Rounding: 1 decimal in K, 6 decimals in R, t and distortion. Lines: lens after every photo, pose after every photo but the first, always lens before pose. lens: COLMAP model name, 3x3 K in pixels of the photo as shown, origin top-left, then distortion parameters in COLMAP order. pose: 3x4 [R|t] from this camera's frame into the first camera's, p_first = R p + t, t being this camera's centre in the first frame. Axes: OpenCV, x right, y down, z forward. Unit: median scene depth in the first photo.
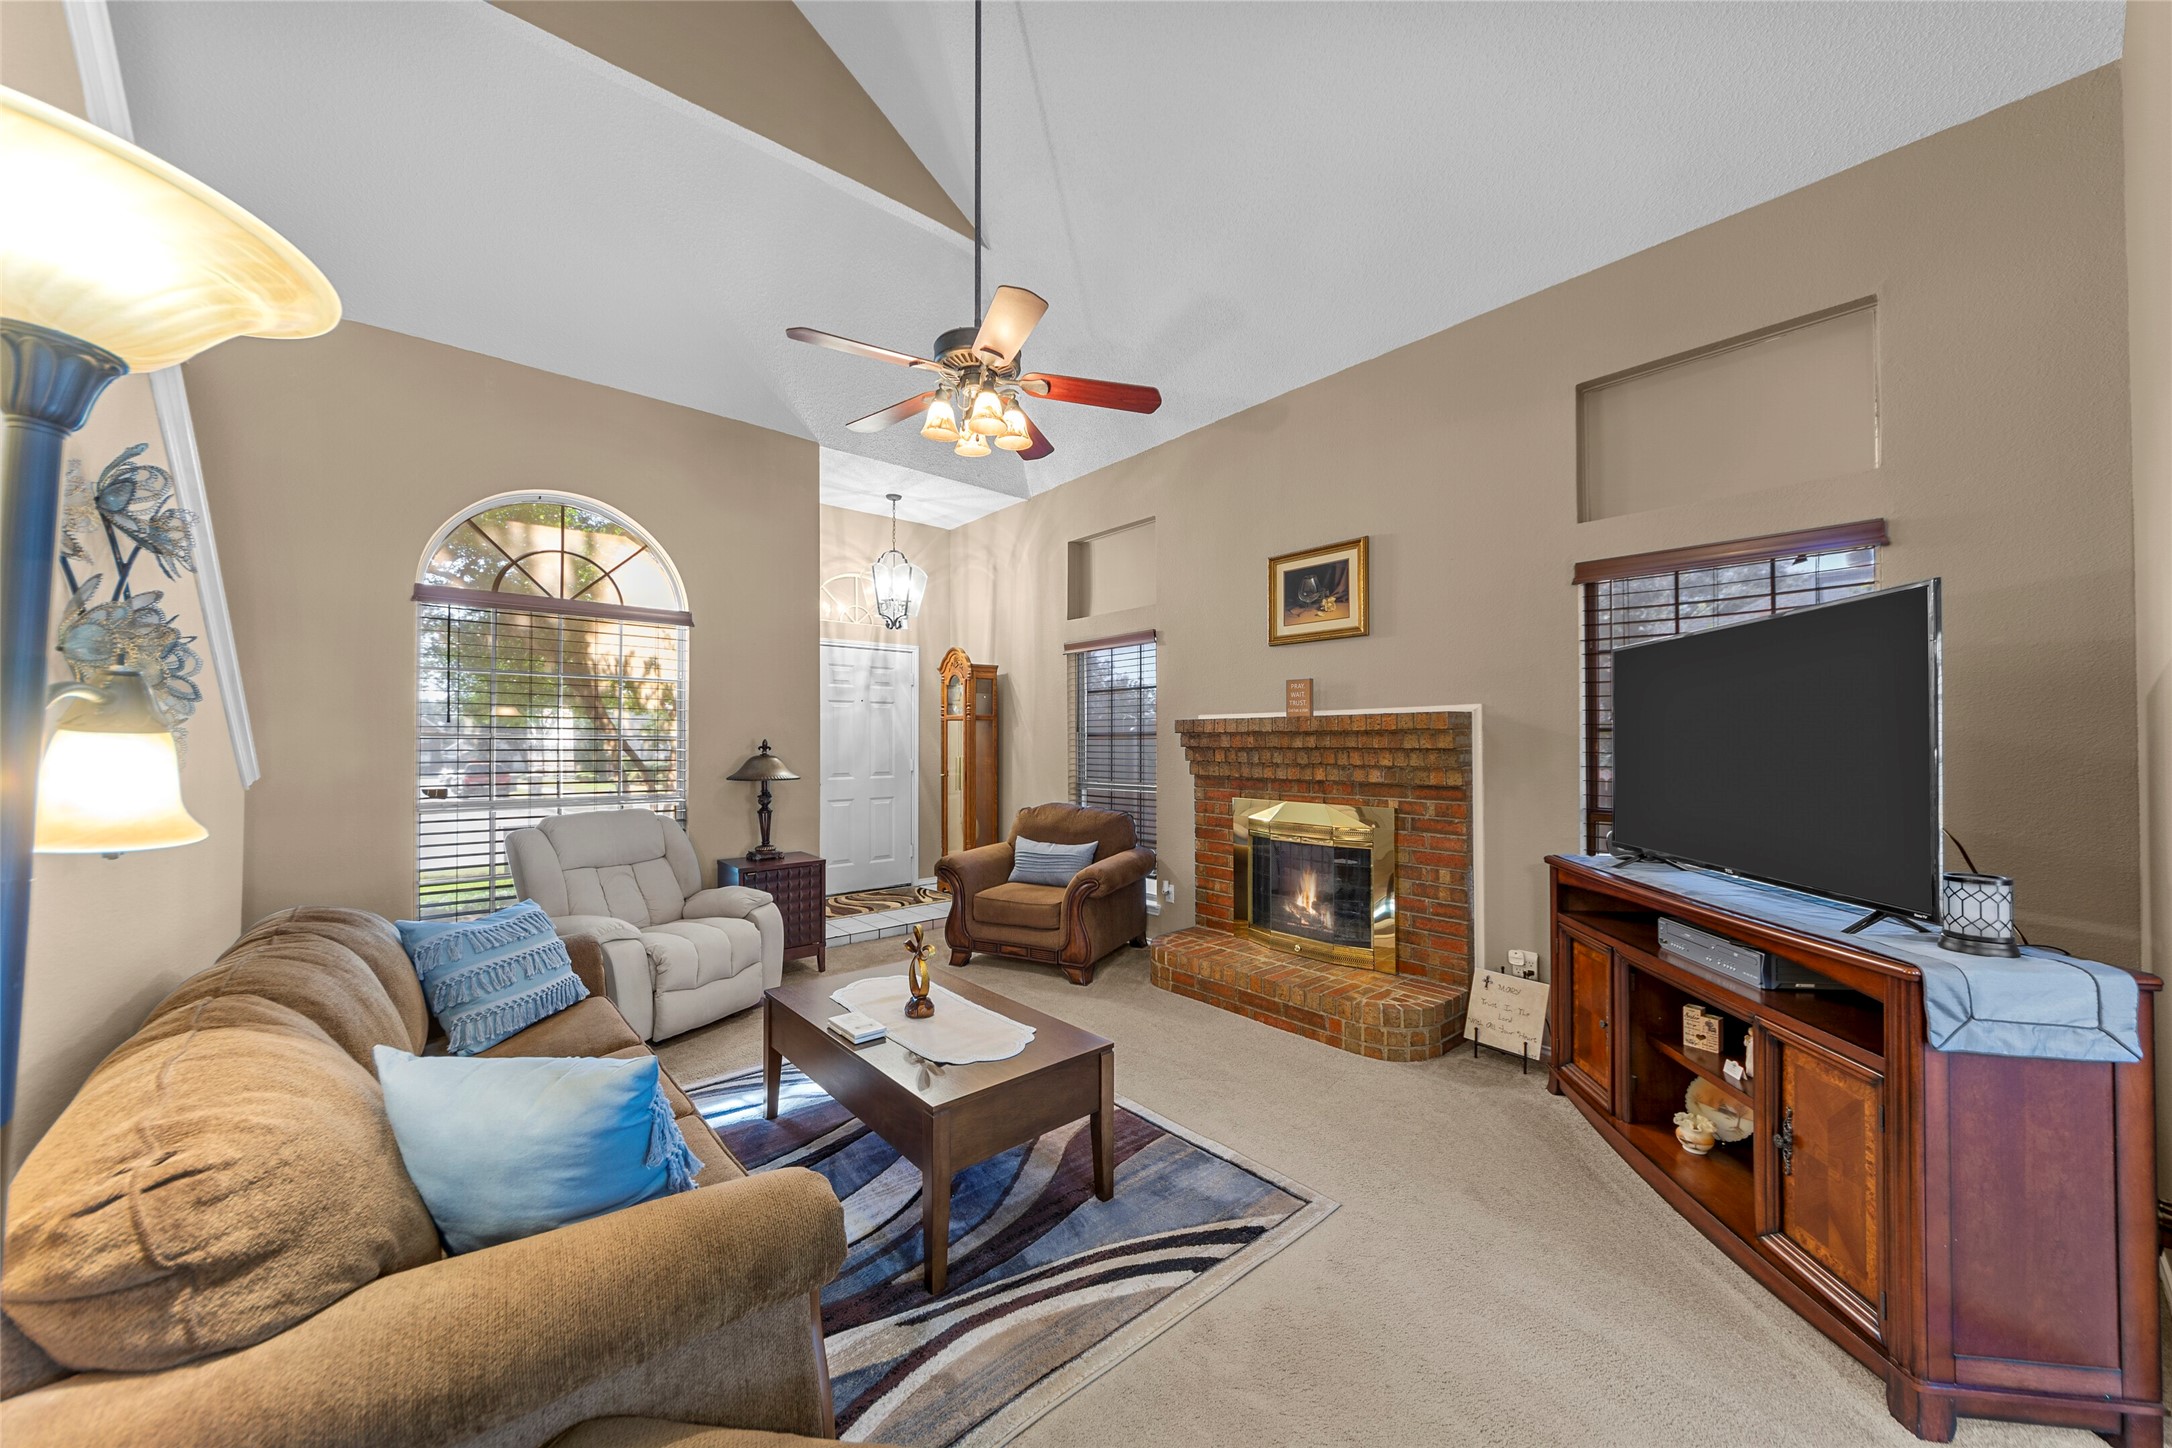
lens RADIAL K [[782.1, 0, 1086.0], [0, 782.1, 724.0], [0, 0, 1]] dist [0.018468, 0.000034]
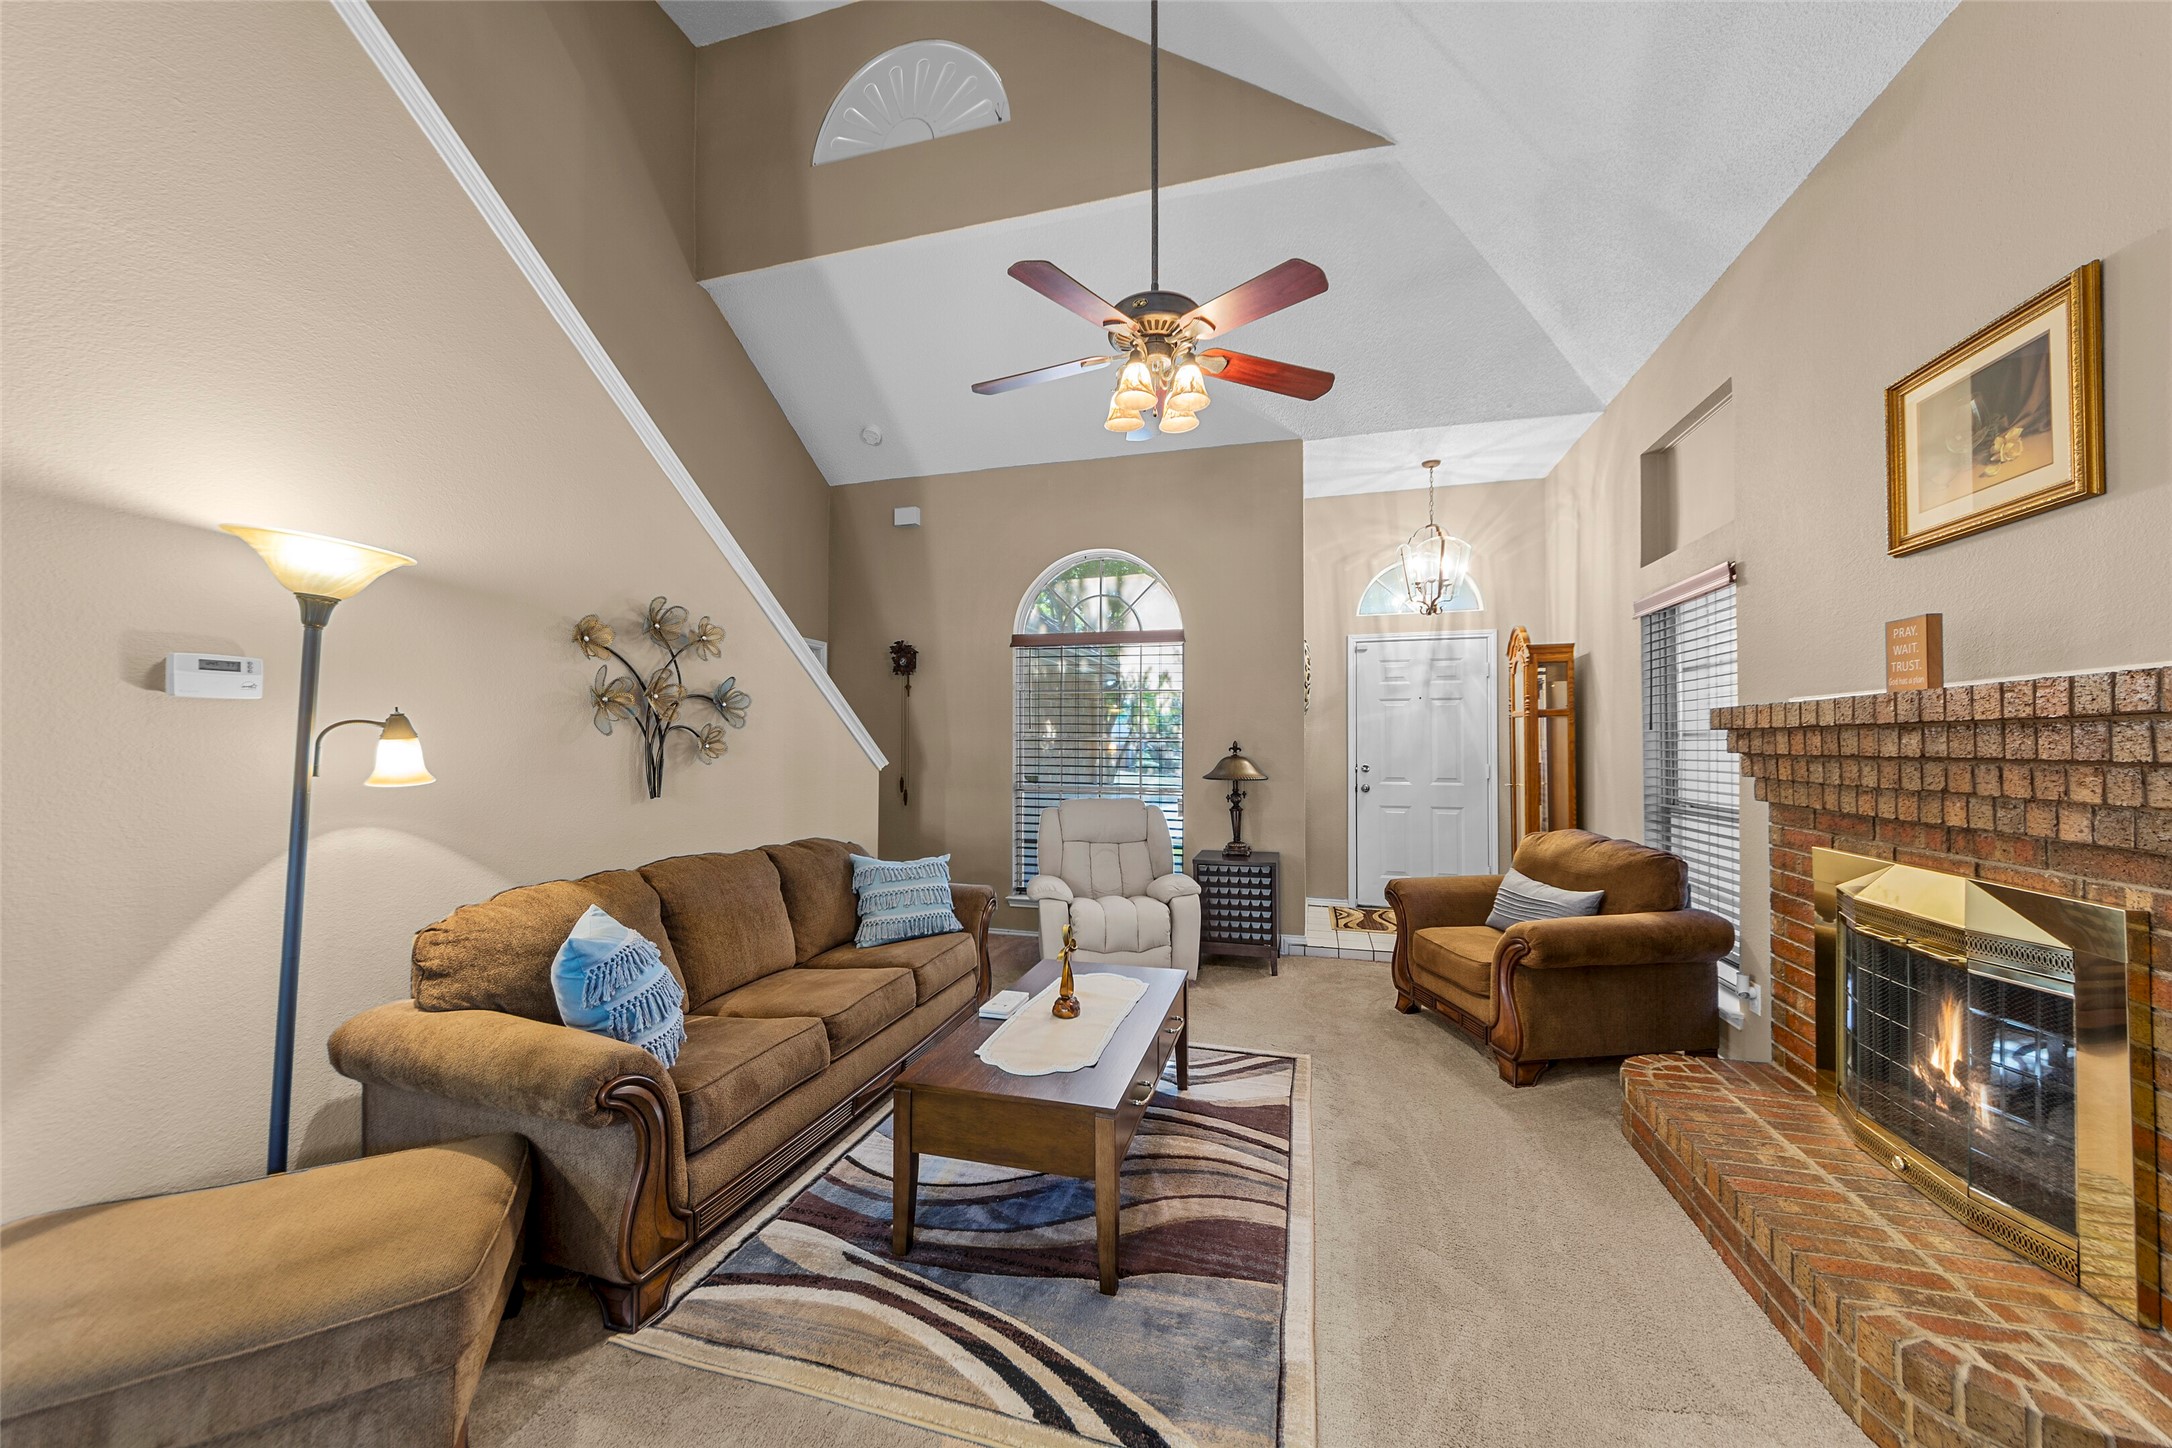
lens RADIAL K [[780.3, 0, 1086.0], [0, 780.3, 724.0], [0, 0, 1]] dist [0.008844, -0.000305]
pose [[0.548150, -0.019320, -0.836157, 0.375633], [0.017154, 0.999783, -0.011856, 0.006245], [0.836204, -0.007845, 0.548362, 0.277799]]
